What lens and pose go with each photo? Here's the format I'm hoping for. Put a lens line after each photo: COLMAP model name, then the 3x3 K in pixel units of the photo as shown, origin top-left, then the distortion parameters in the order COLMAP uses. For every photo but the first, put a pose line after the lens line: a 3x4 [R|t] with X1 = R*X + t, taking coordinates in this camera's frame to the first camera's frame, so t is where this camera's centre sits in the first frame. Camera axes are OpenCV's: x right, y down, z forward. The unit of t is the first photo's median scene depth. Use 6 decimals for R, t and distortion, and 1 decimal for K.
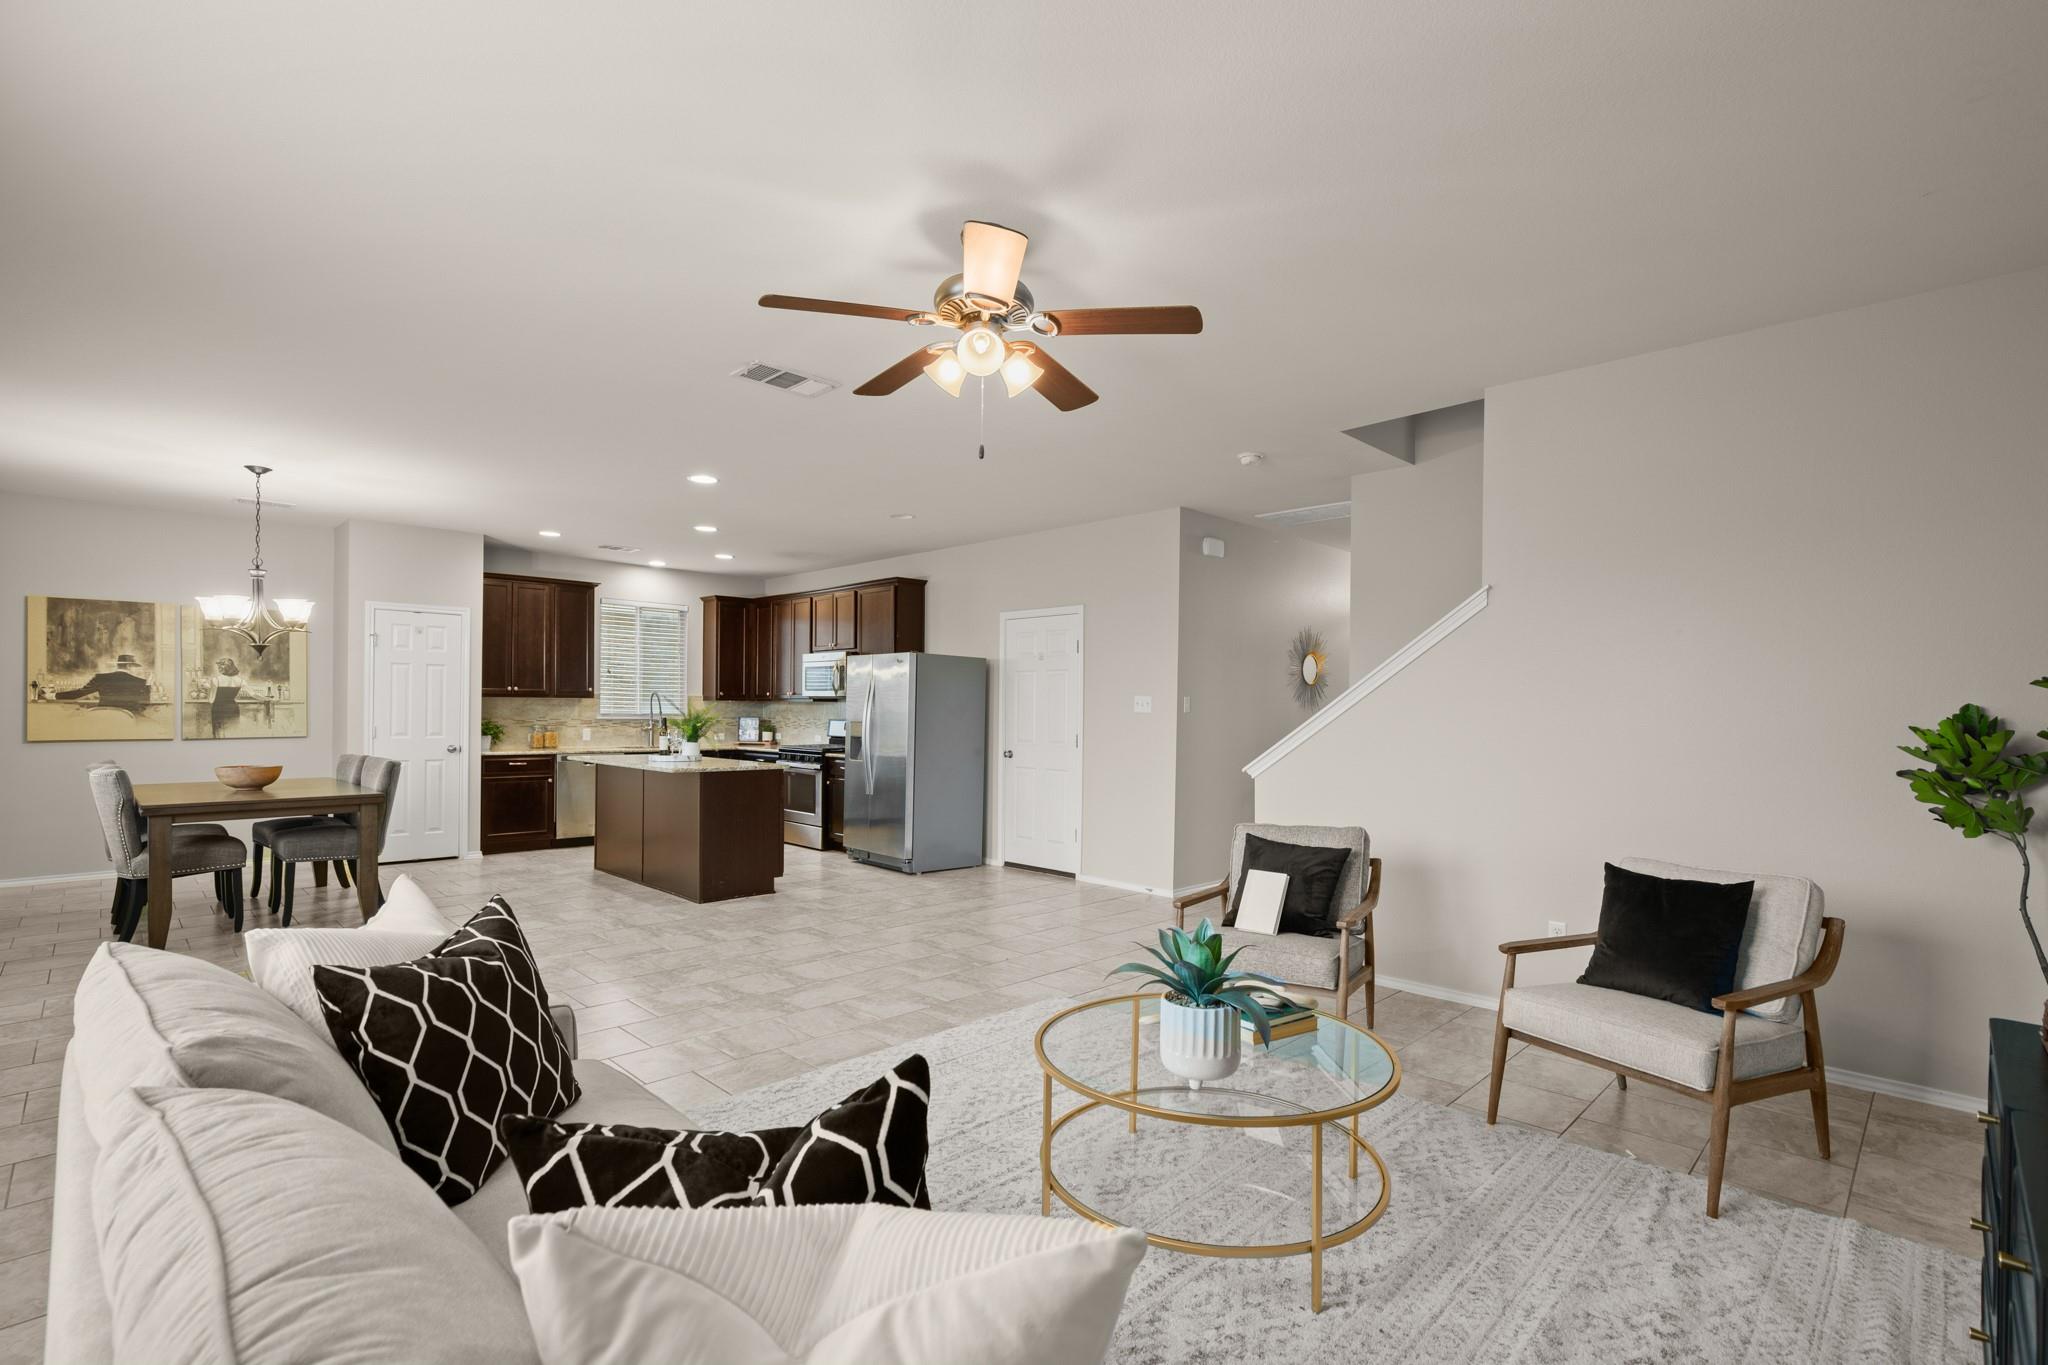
lens RADIAL K [[944.2, 0, 1054.3], [0, 944.2, 711.1], [0, 0, 1]] dist [-0.022665, 0.006597]
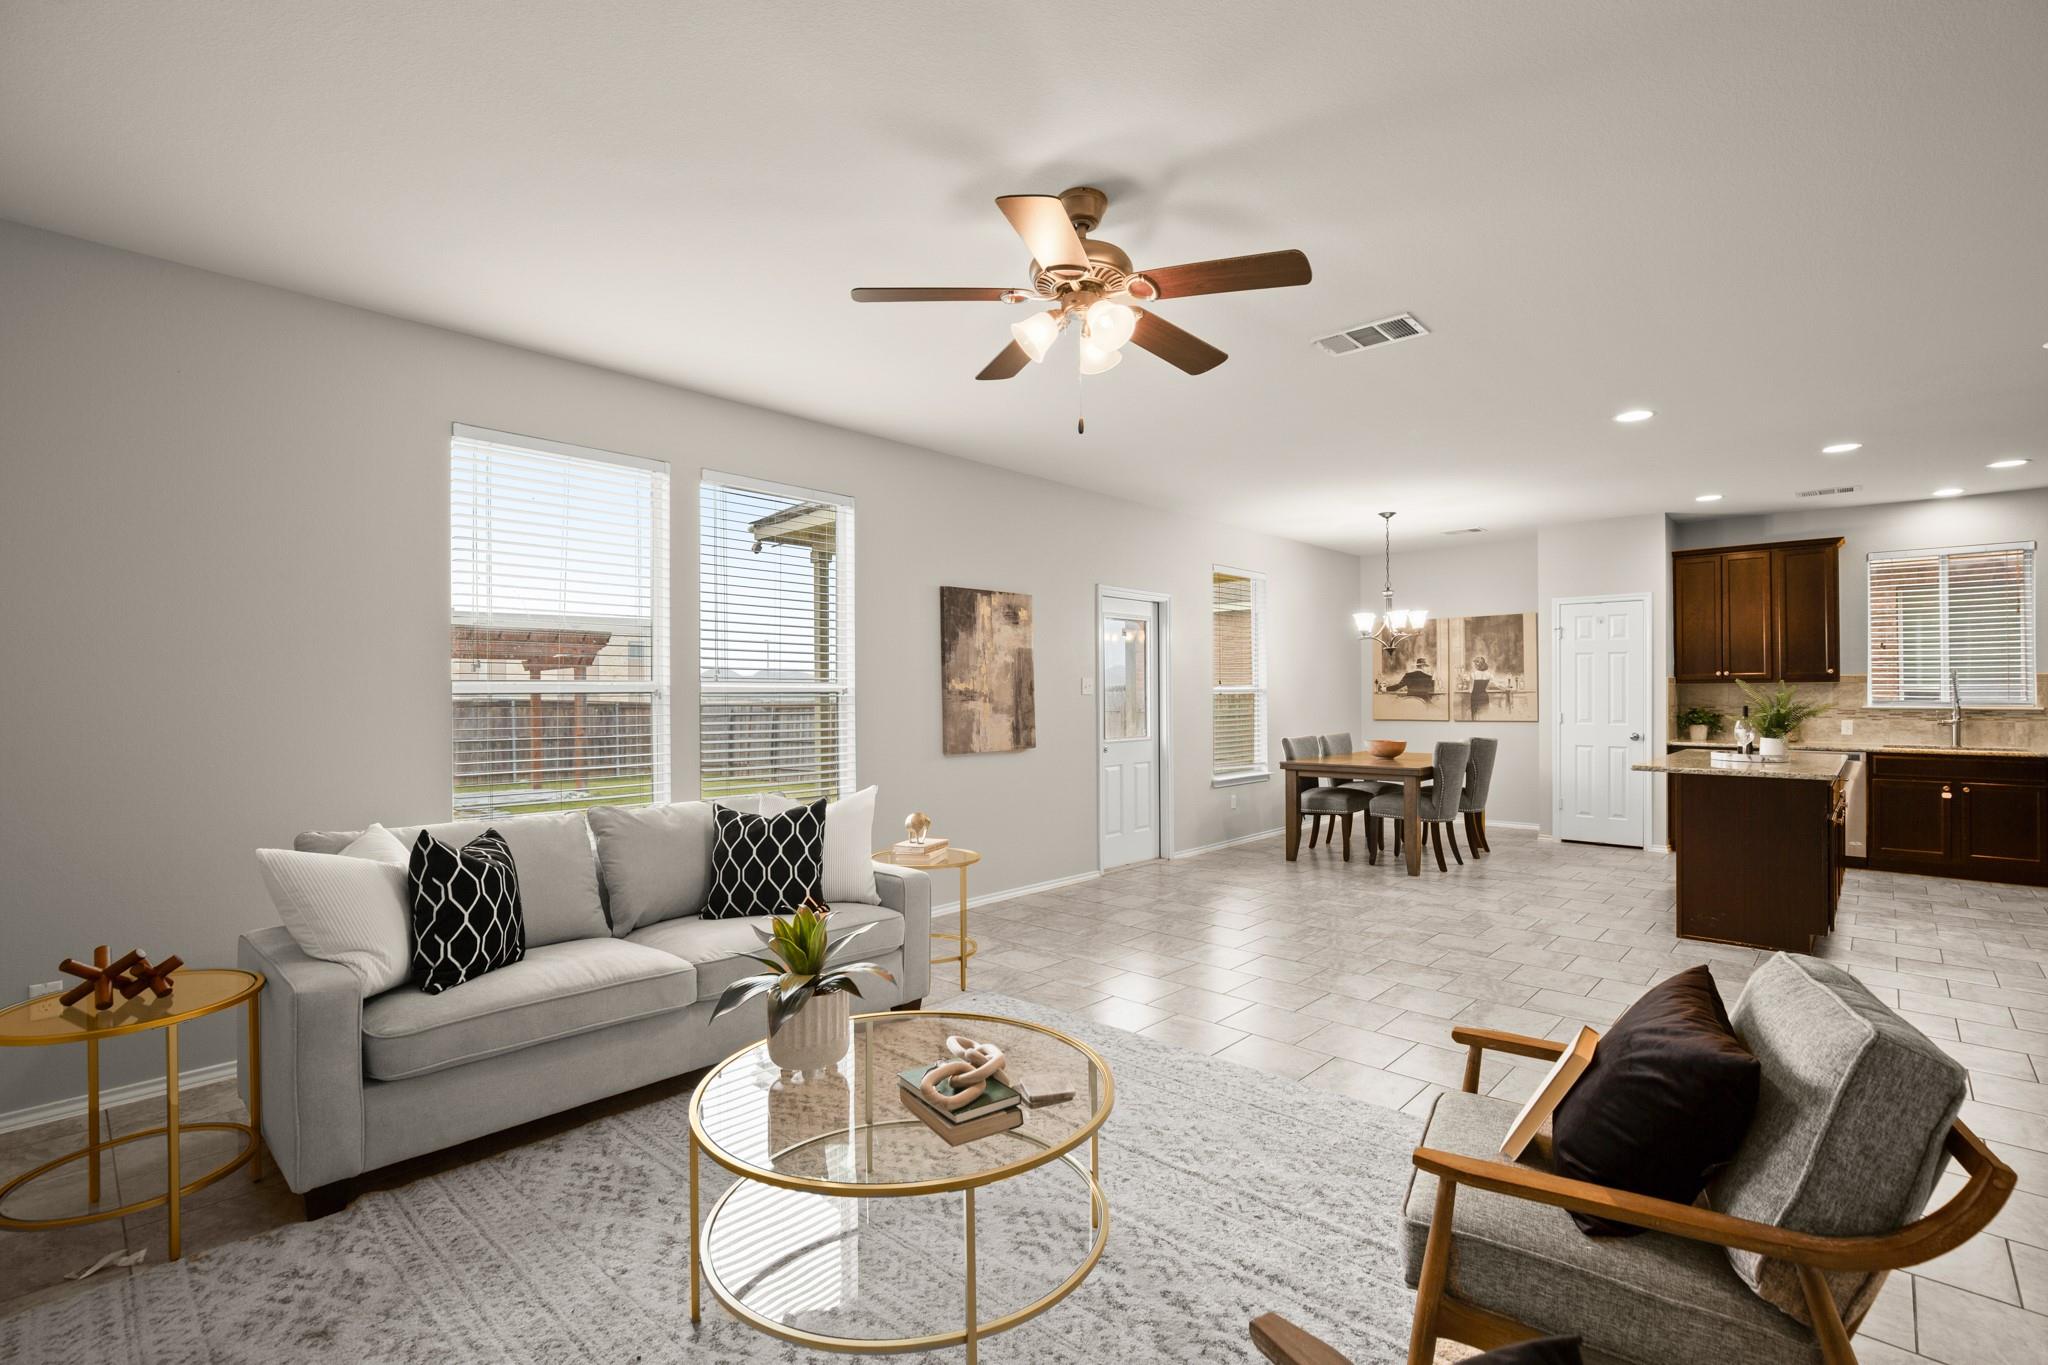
lens RADIAL K [[944.2, 0, 1031.8], [0, 944.2, 686.4], [0, 0, 1]] dist [-0.022665, 0.006597]
pose [[0.024923, -0.017290, -0.999540, 0.353549], [0.001182, 0.999850, -0.017266, 0.003685], [0.999689, -0.000751, 0.024940, 0.370277]]
